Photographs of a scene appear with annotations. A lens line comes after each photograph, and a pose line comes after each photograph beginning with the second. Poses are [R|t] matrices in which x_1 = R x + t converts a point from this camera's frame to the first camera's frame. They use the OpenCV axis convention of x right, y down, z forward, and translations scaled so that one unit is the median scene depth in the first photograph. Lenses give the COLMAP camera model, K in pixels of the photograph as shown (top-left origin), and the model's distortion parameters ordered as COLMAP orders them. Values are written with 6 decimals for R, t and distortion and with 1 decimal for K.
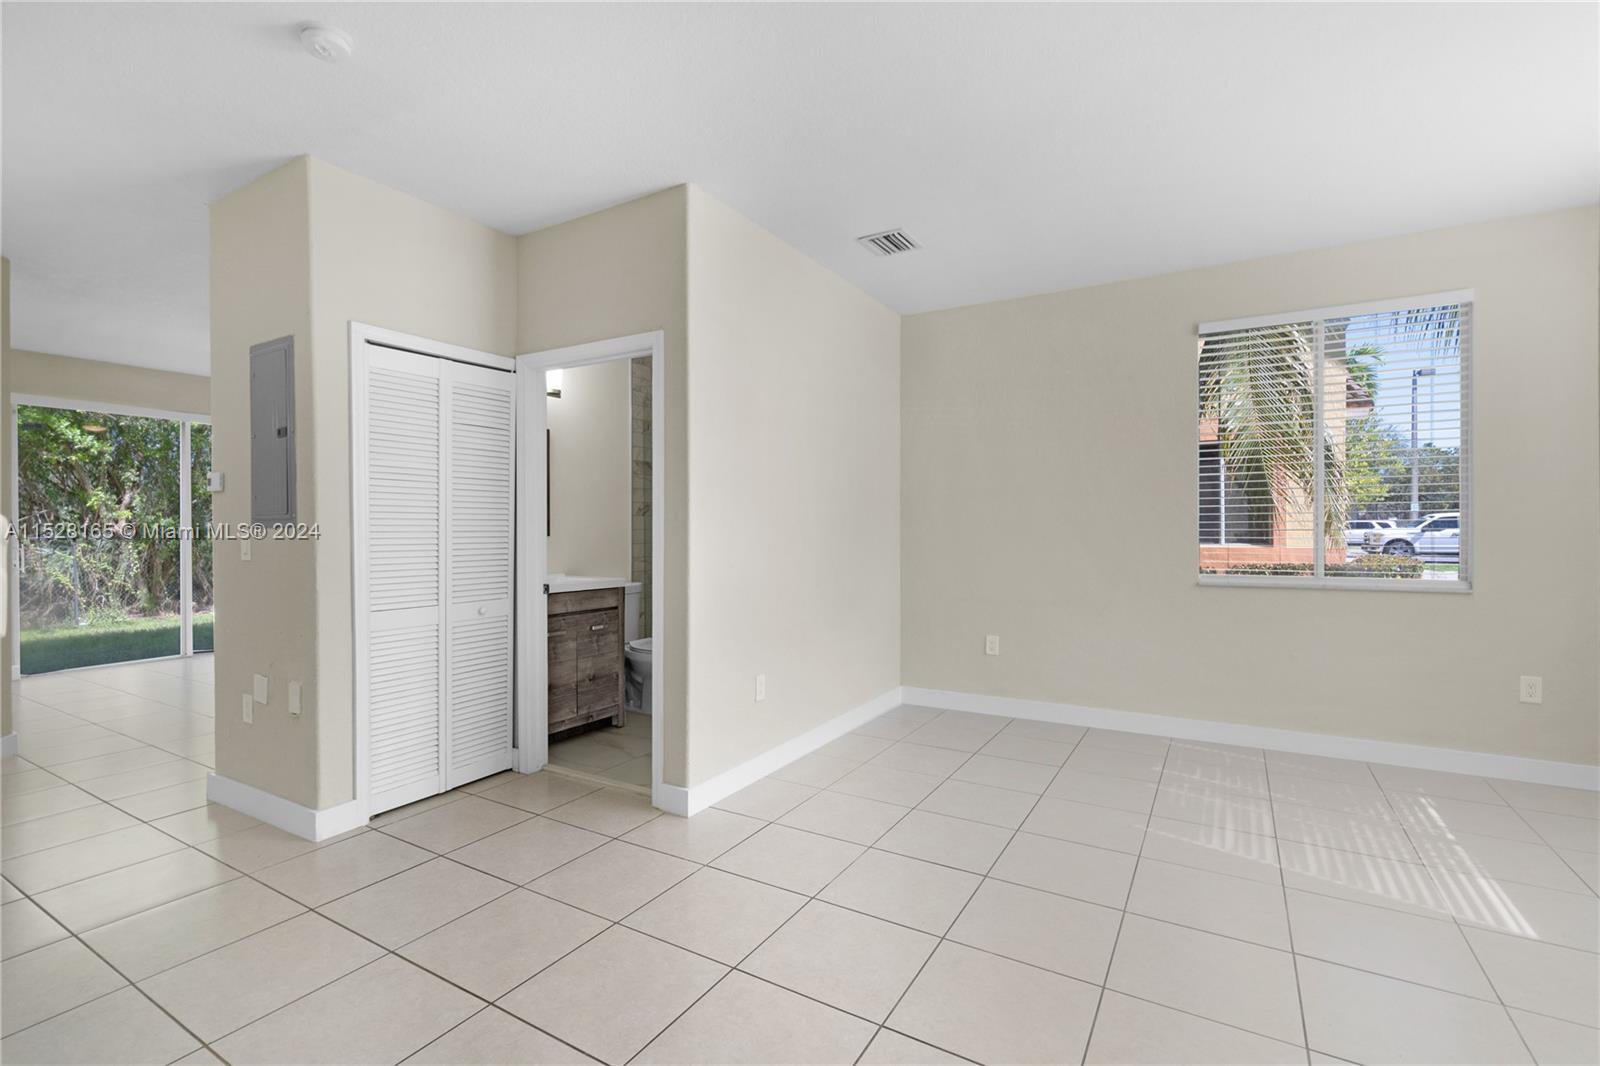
lens RADIAL K [[727.2, 0, 800.1], [0, 727.2, 534.3], [0, 0, 1]] dist [-0.009043, 0.004028]
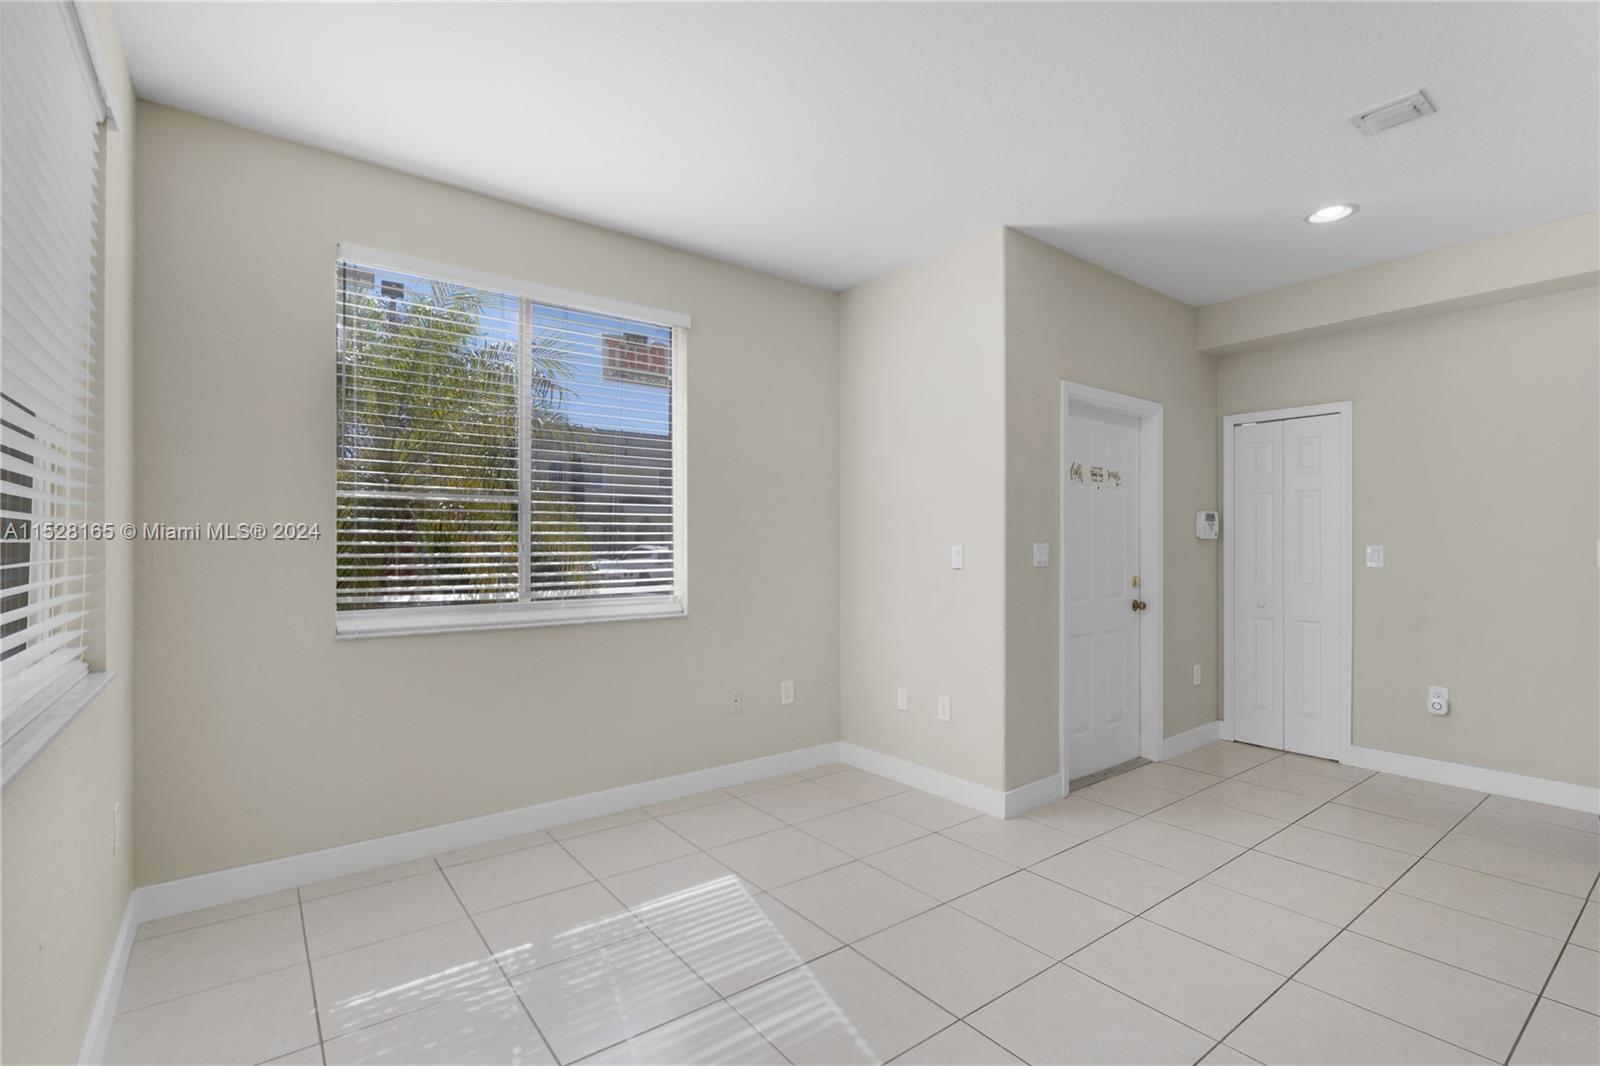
lens RADIAL K [[727.2, 0, 797.6], [0, 727.2, 547.4], [0, 0, 1]] dist [-0.009043, 0.004028]
pose [[-0.925722, 0.004410, 0.378179, 0.441423], [0.004058, 0.999990, -0.001728, -0.006921], [-0.378183, -0.000065, -0.925731, 2.137458]]
